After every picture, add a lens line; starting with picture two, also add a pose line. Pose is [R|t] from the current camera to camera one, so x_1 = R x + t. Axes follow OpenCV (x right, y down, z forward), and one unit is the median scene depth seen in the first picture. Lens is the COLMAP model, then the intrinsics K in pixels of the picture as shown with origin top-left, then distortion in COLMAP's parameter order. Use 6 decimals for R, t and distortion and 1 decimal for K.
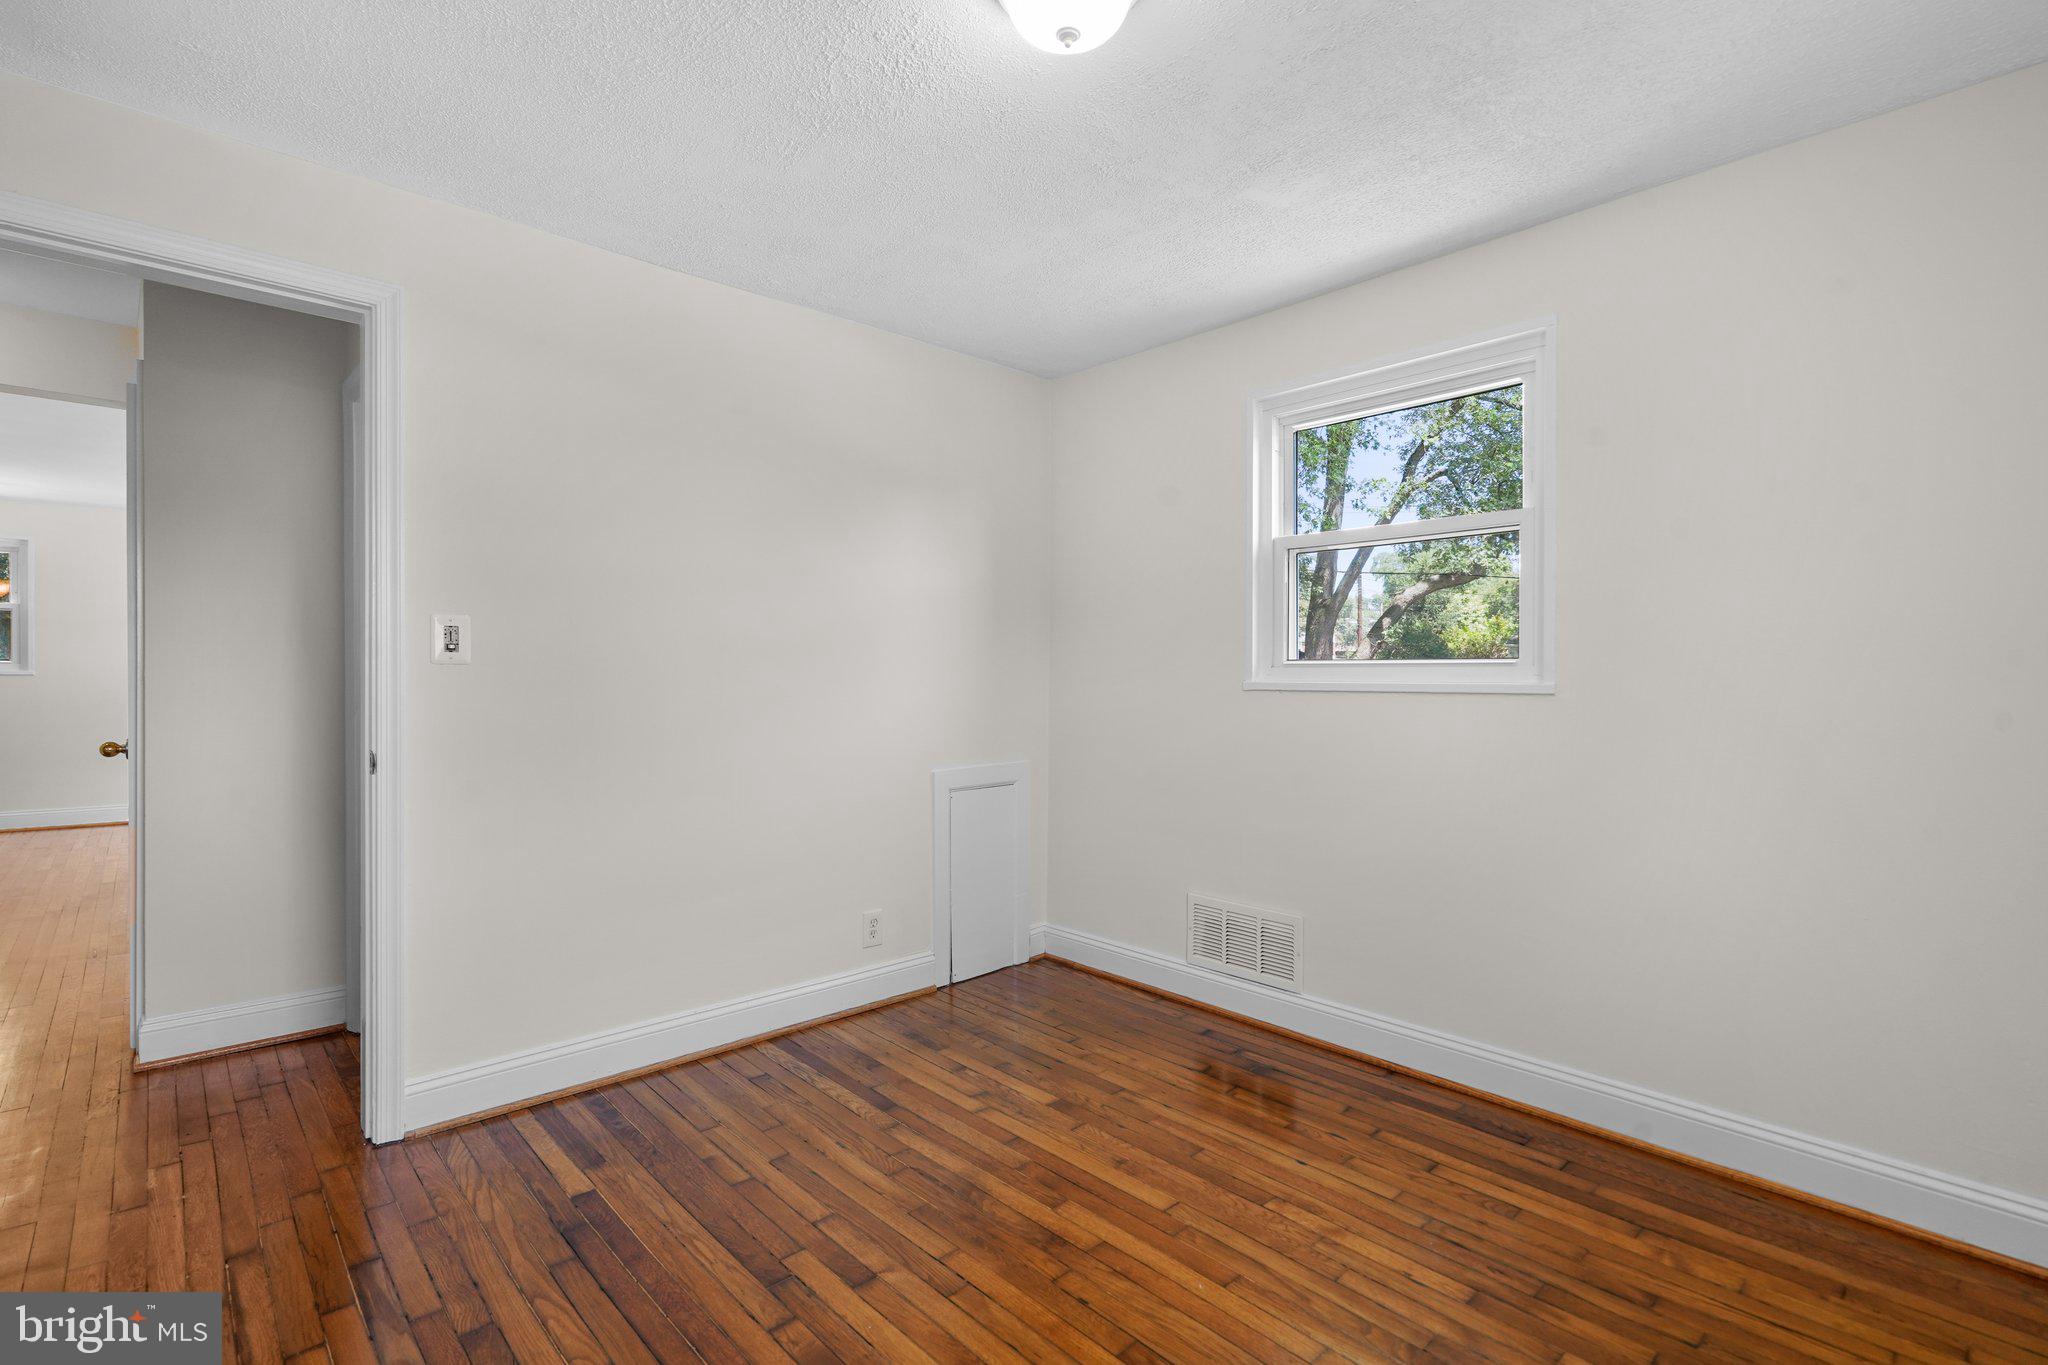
lens RADIAL K [[947.7, 0, 1025.1], [0, 947.7, 683.8], [0, 0, 1]] dist [-0.005781, 0.003036]
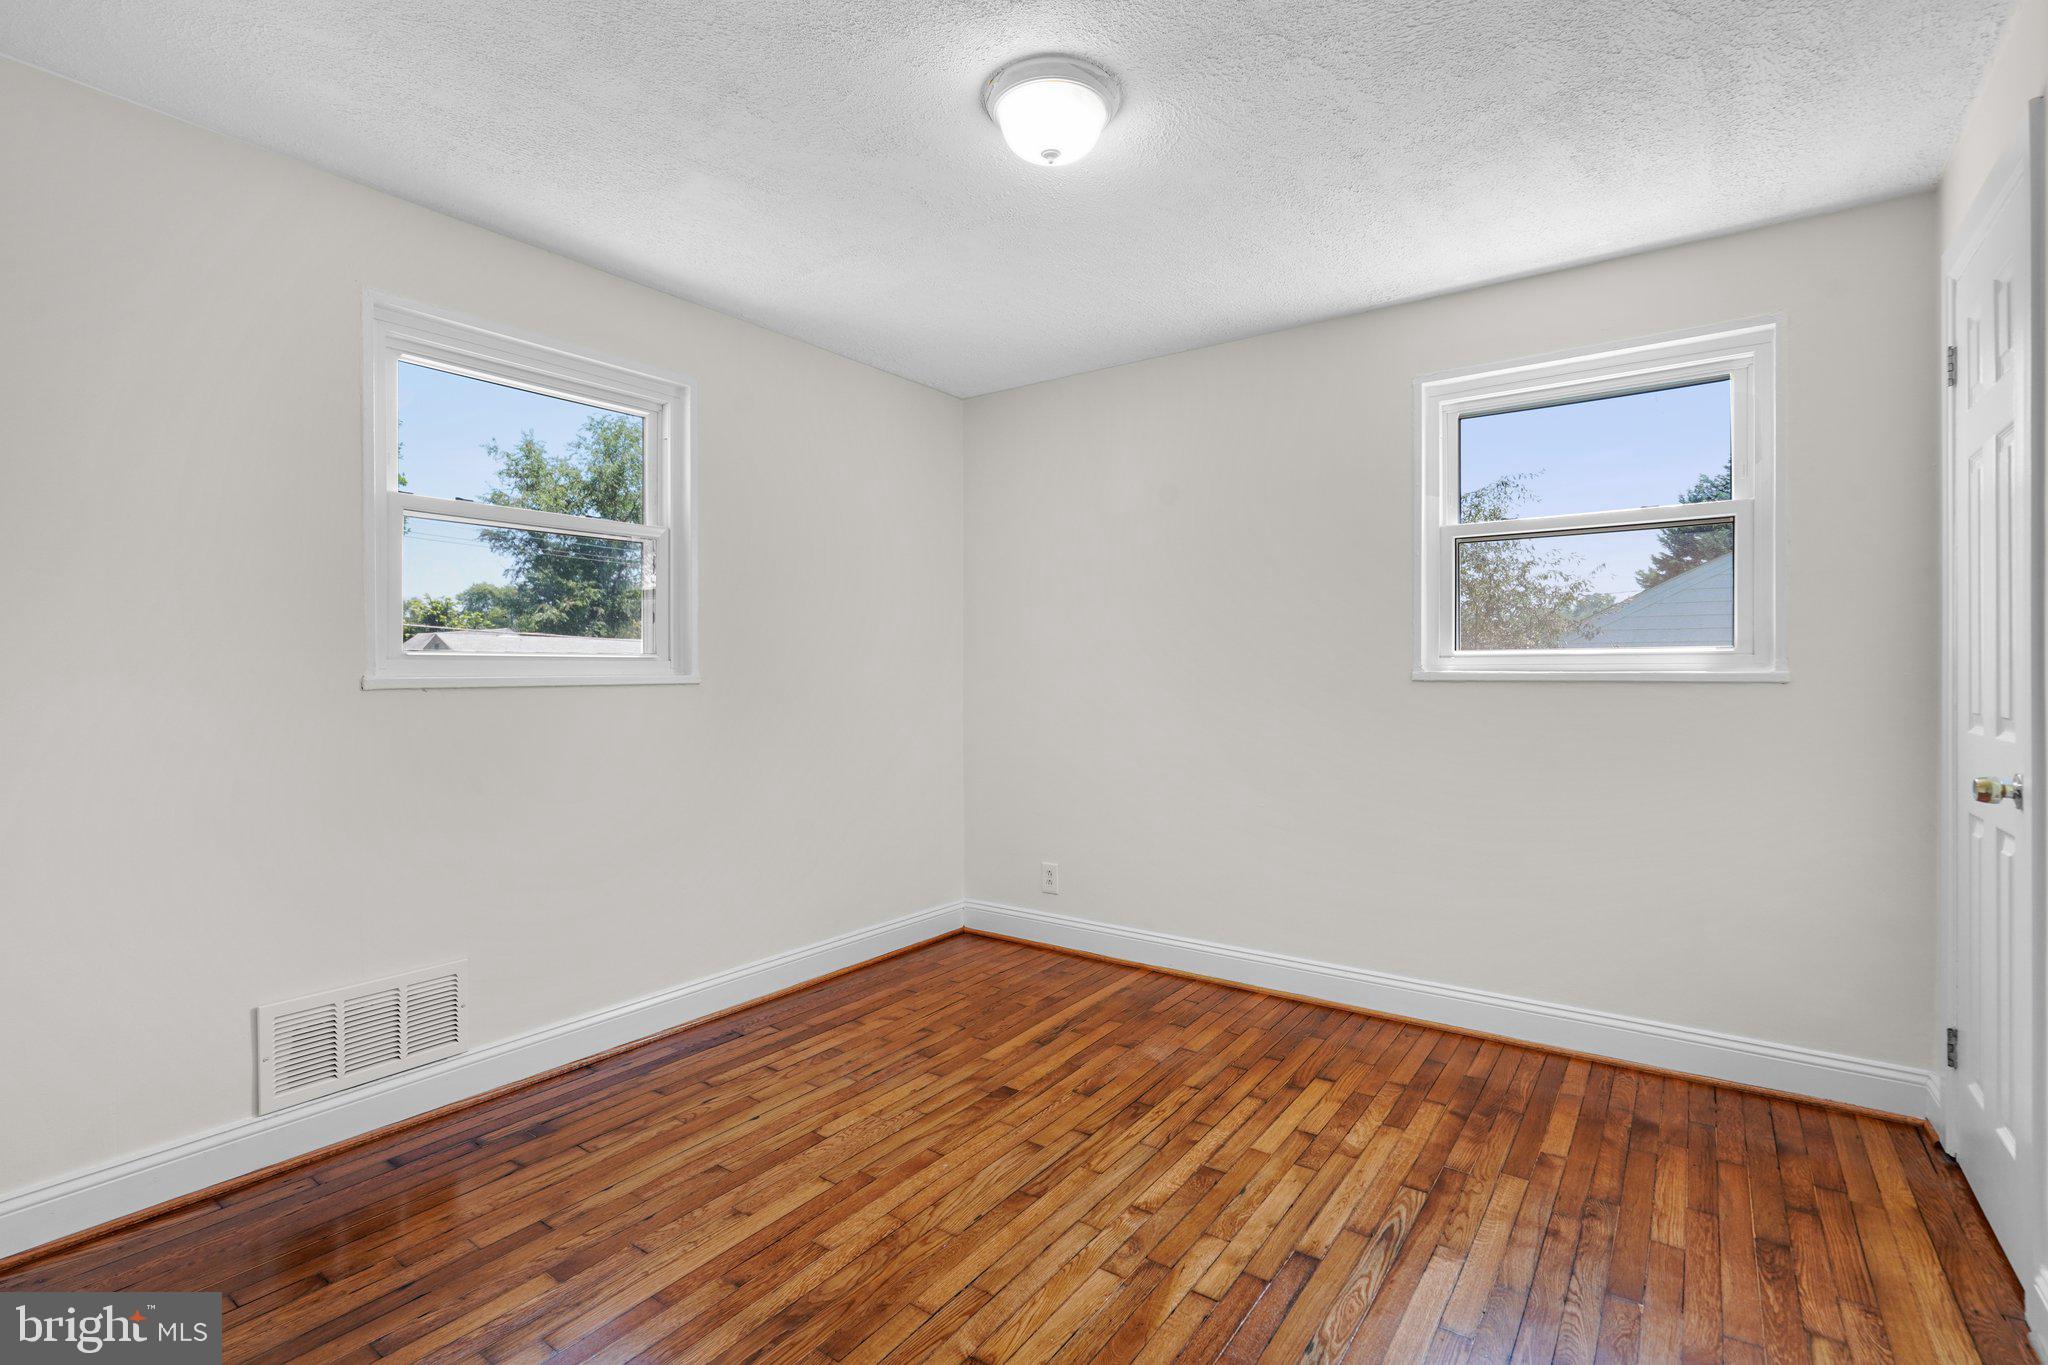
lens RADIAL K [[947.7, 0, 1024.6], [0, 947.7, 676.5], [0, 0, 1]] dist [-0.005781, 0.003036]
pose [[-0.197827, -0.011259, 0.980172, -0.773750], [0.011285, 0.999842, 0.013763, -0.010558], [-0.980172, 0.013784, -0.197668, 0.847509]]
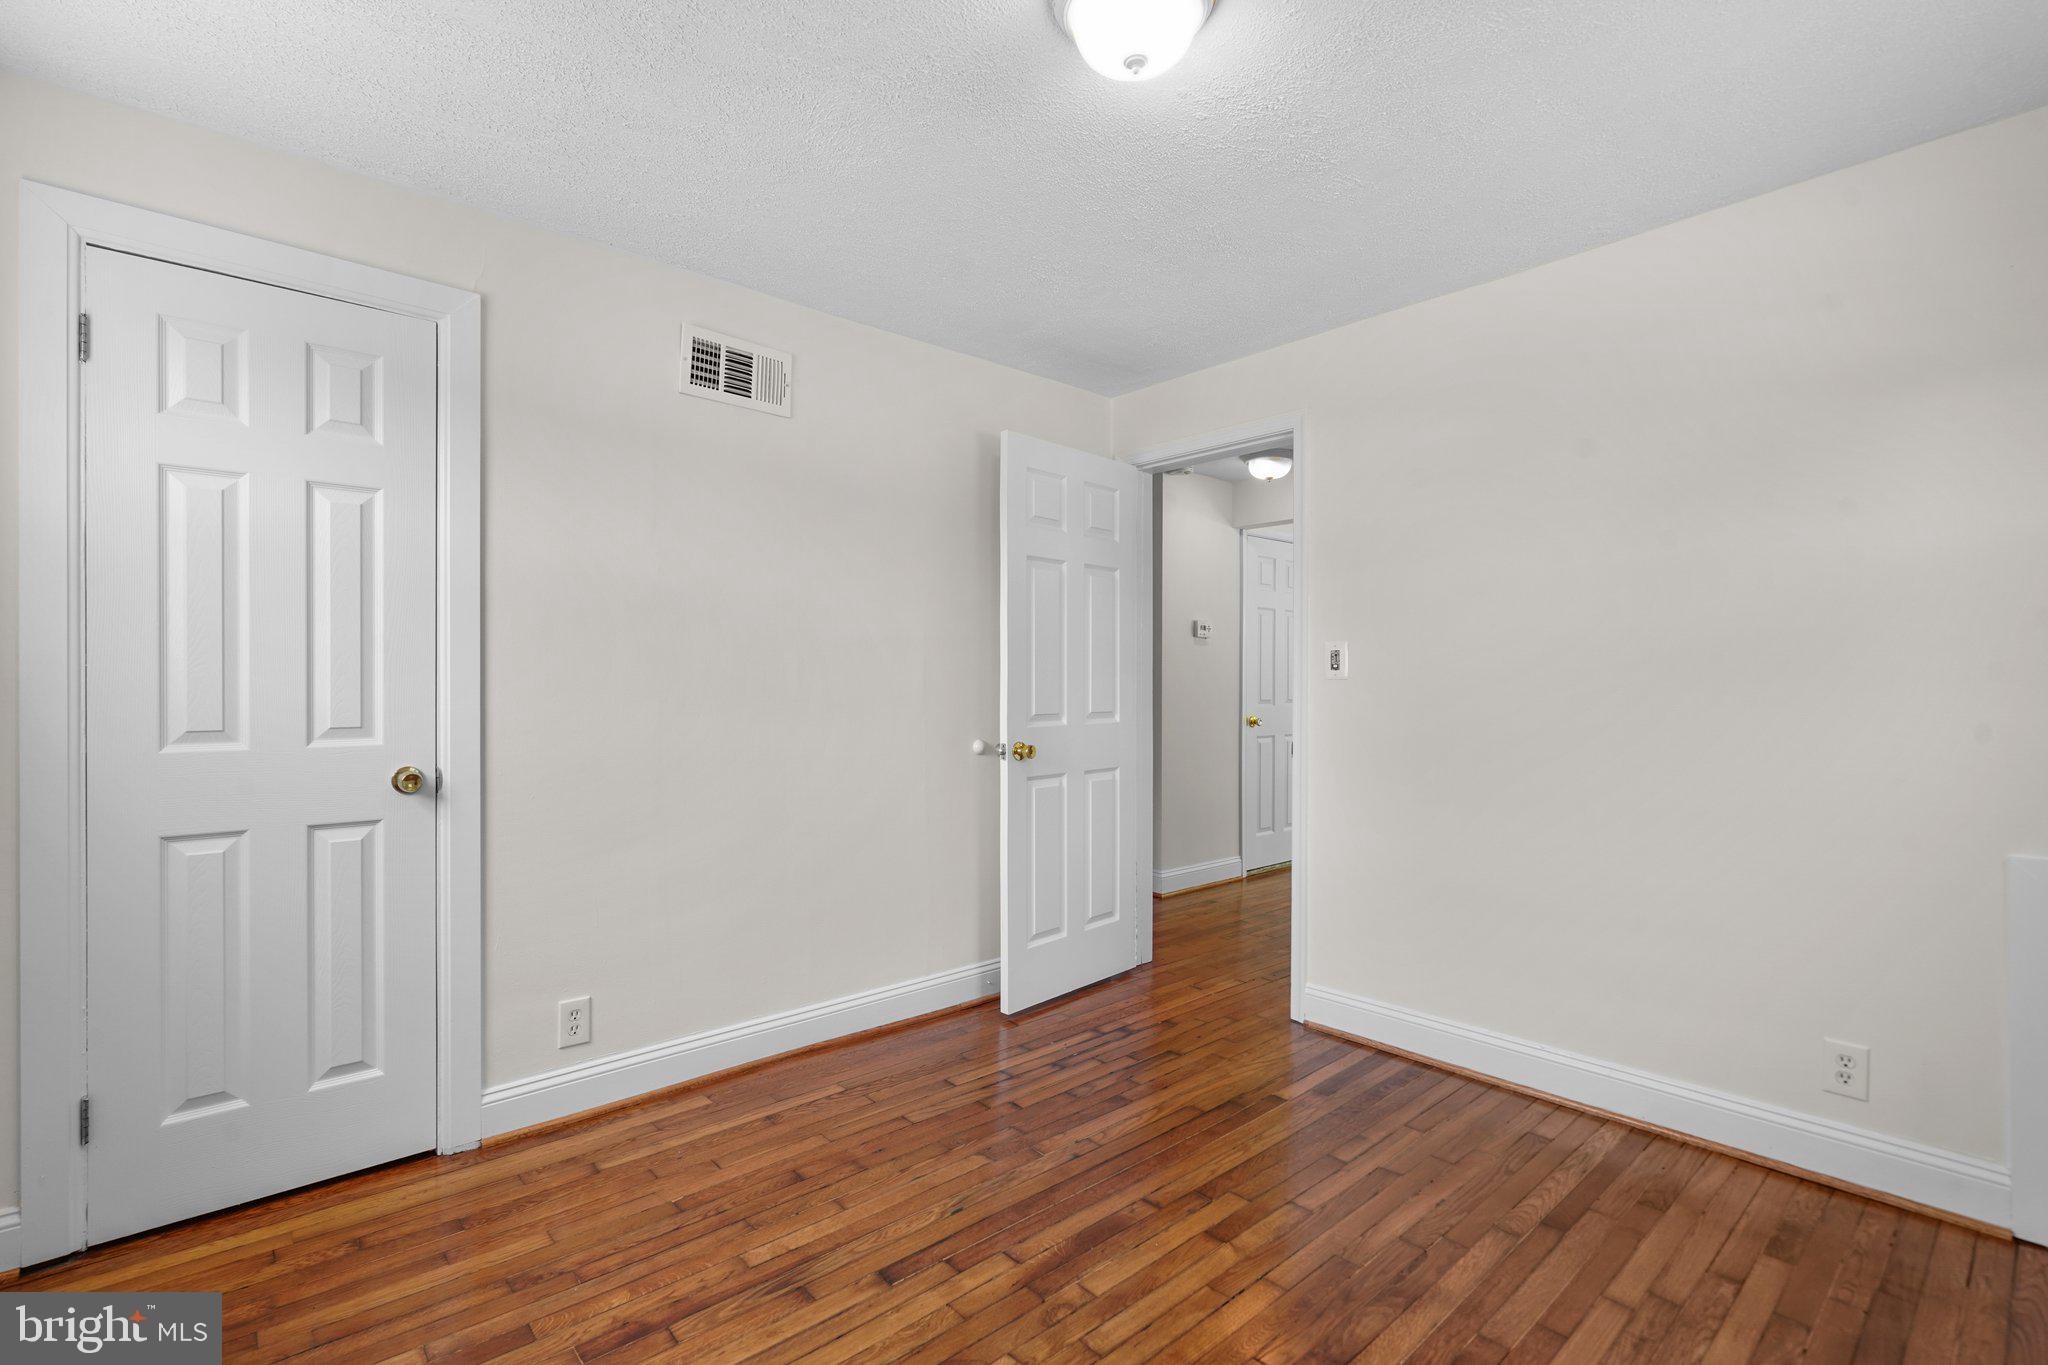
lens RADIAL K [[947.7, 0, 1039.6], [0, 947.7, 686.5], [0, 0, 1]] dist [-0.005781, 0.003036]
pose [[-0.011132, -0.002672, -0.999934, 0.703689], [-0.014949, 0.999885, -0.002505, -0.001935], [0.999826, 0.014920, -0.011170, 0.600518]]
